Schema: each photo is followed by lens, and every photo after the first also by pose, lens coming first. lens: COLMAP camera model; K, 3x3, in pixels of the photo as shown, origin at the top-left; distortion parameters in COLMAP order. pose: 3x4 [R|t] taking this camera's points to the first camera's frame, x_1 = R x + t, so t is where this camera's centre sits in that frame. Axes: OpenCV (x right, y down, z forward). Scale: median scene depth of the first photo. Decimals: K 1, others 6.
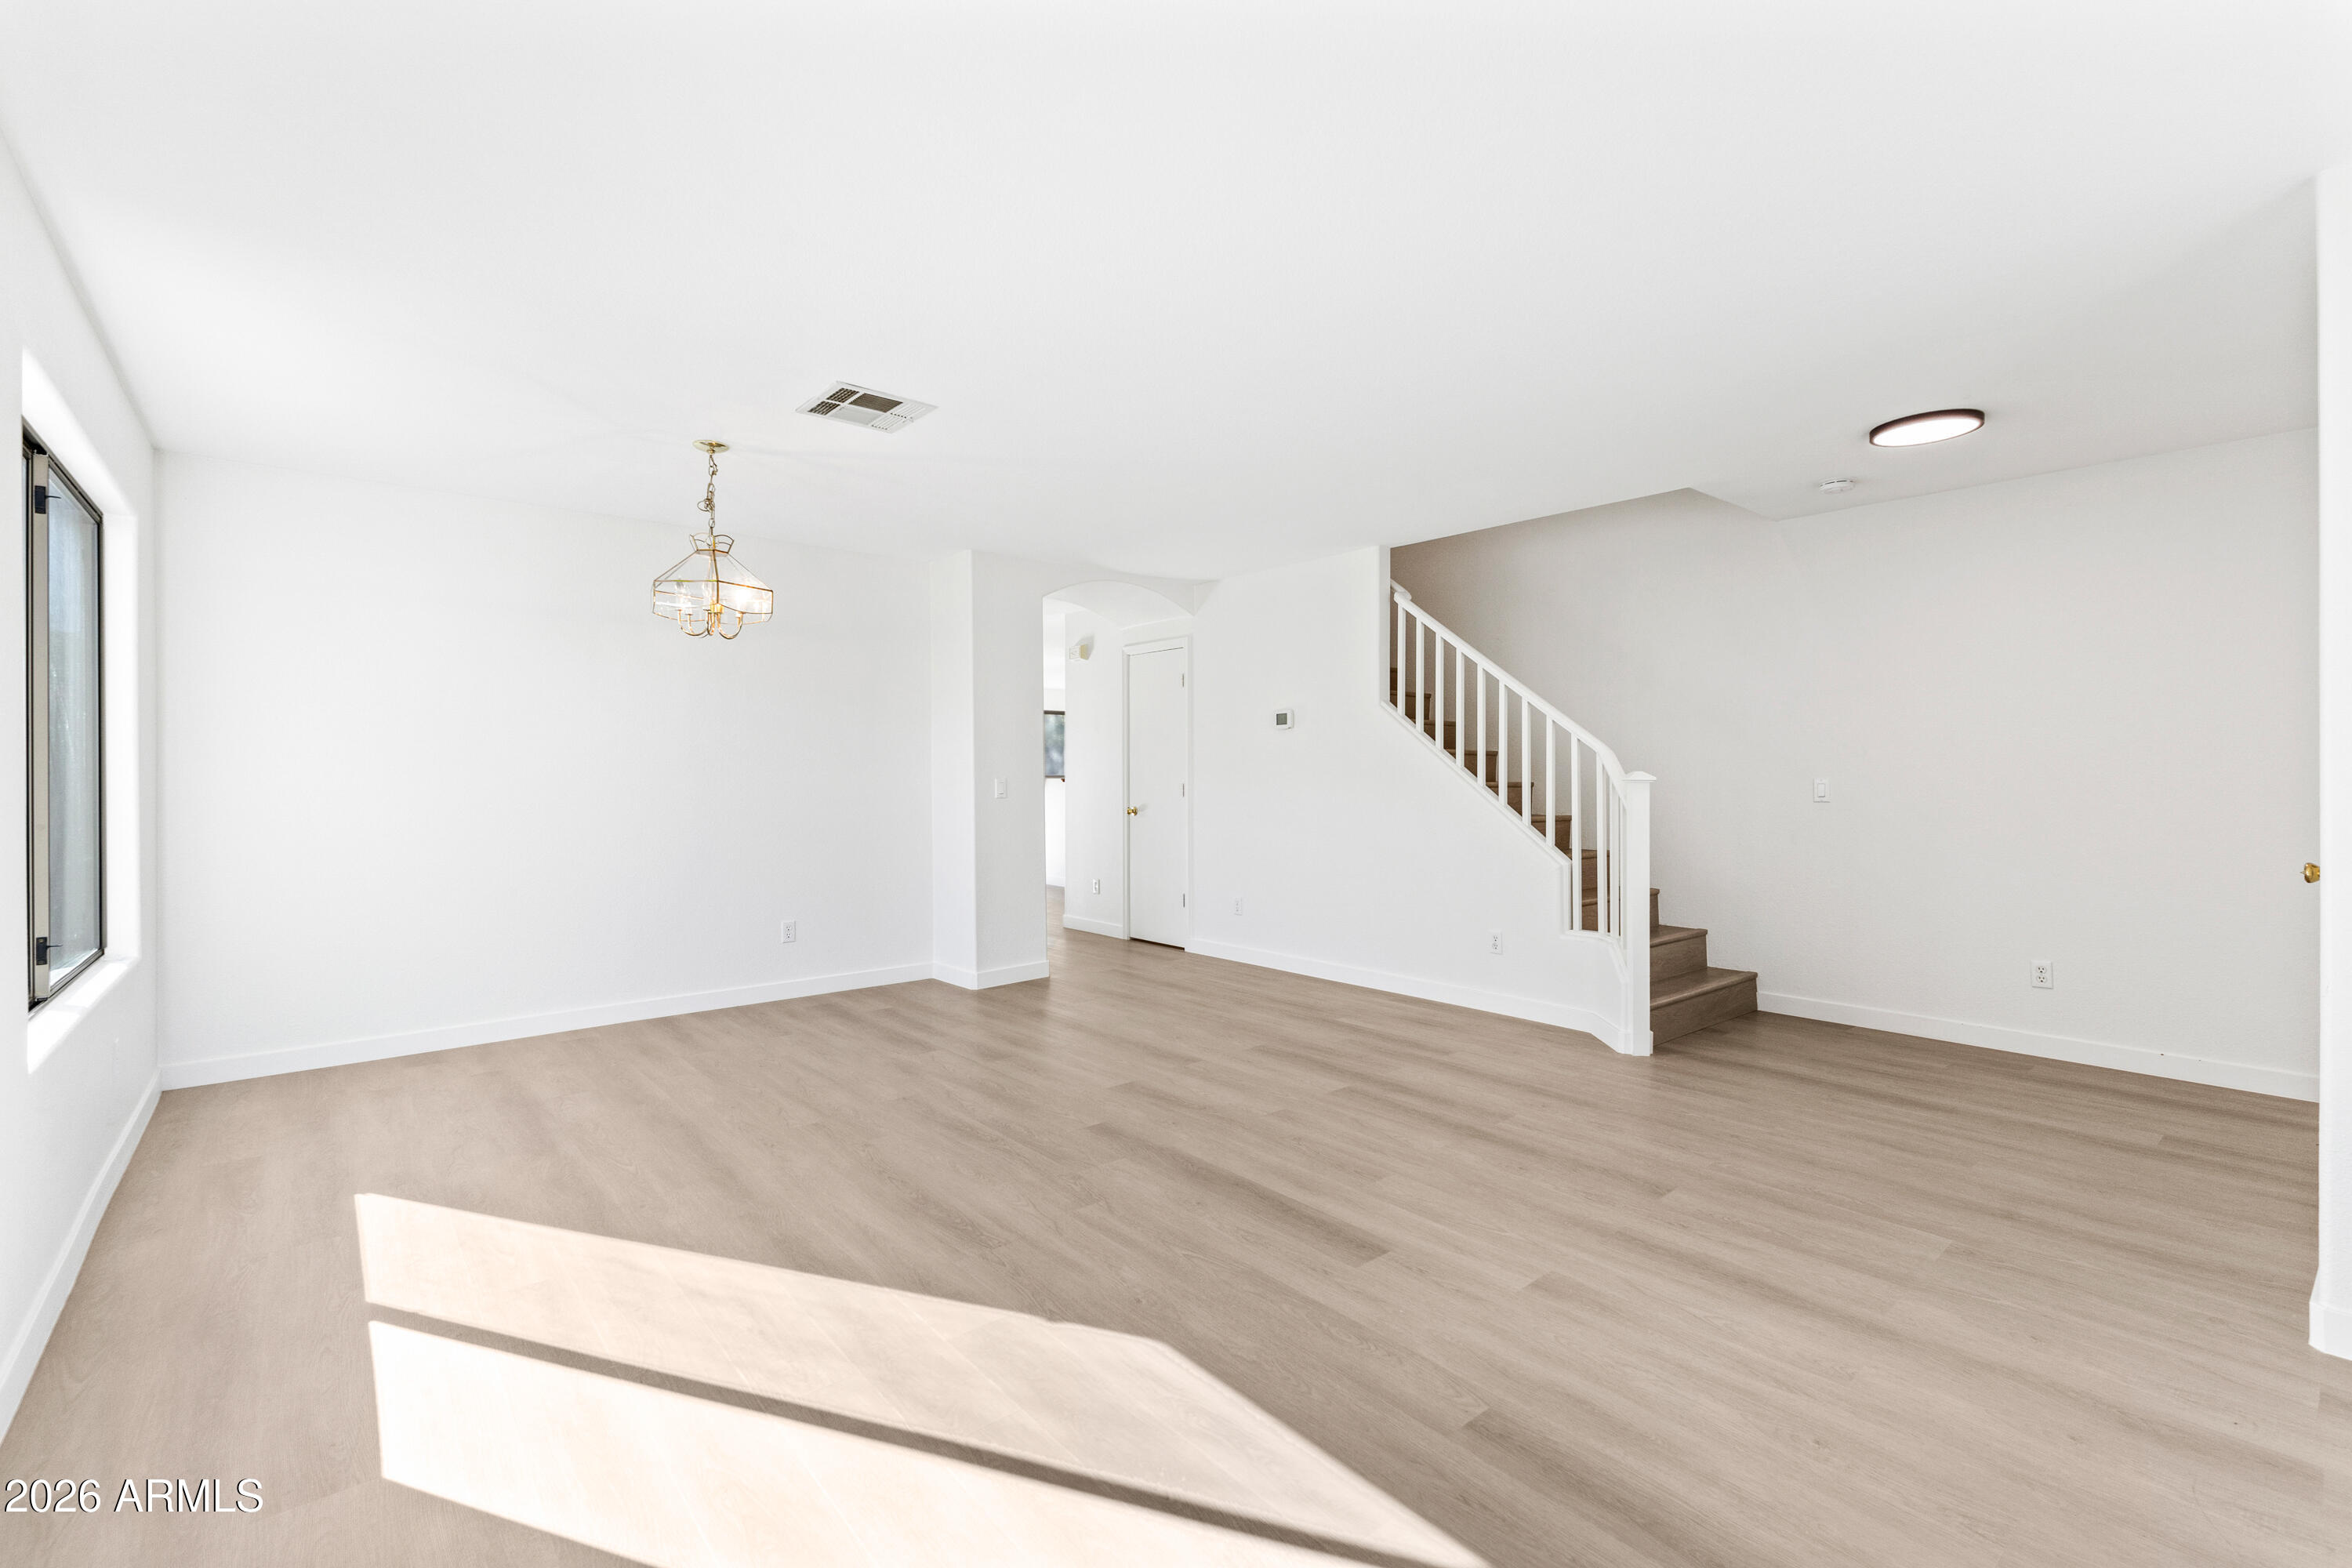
lens RADIAL K [[1032.4, 0, 1163.2], [0, 1032.4, 776.4], [0, 0, 1]] dist [0.009410, 0.000163]
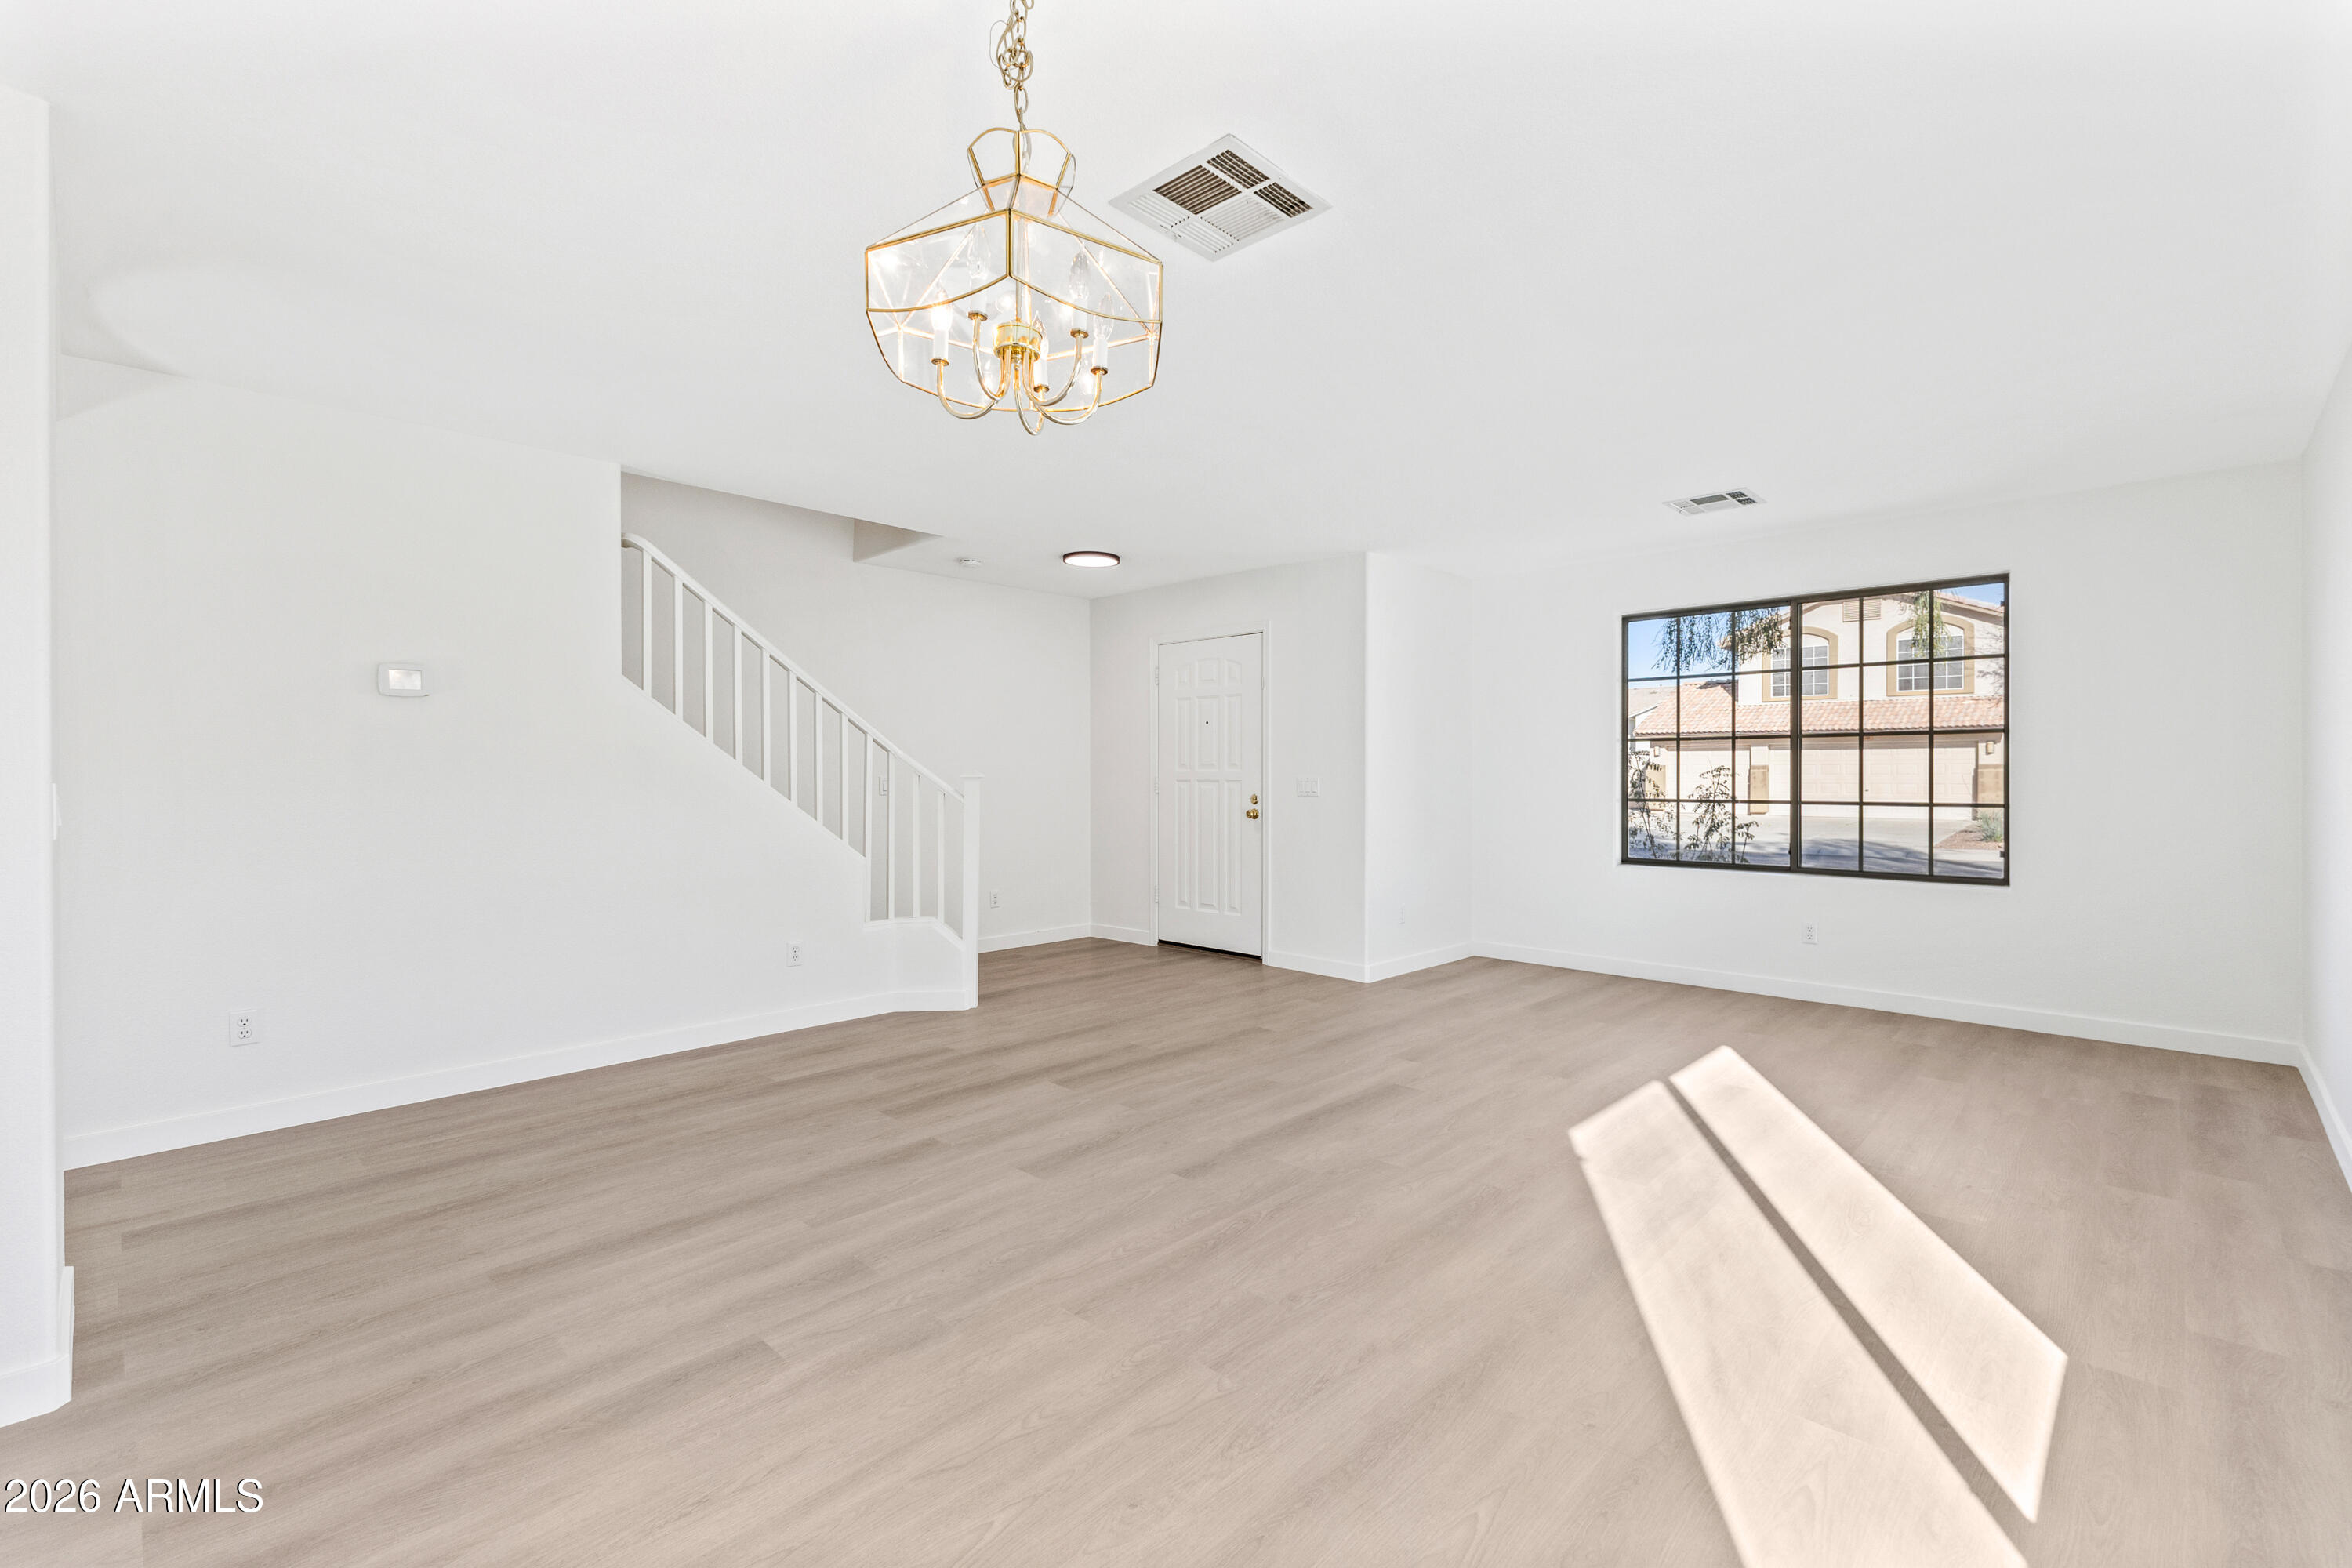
lens RADIAL K [[1032.4, 0, 1163.2], [0, 1032.4, 781.6], [0, 0, 1]] dist [0.009410, 0.000163]
pose [[-0.115520, -0.006712, 0.993283, -0.921455], [0.000744, 0.999976, 0.006844, -0.003626], [-0.993305, 0.001530, -0.115512, 1.099468]]
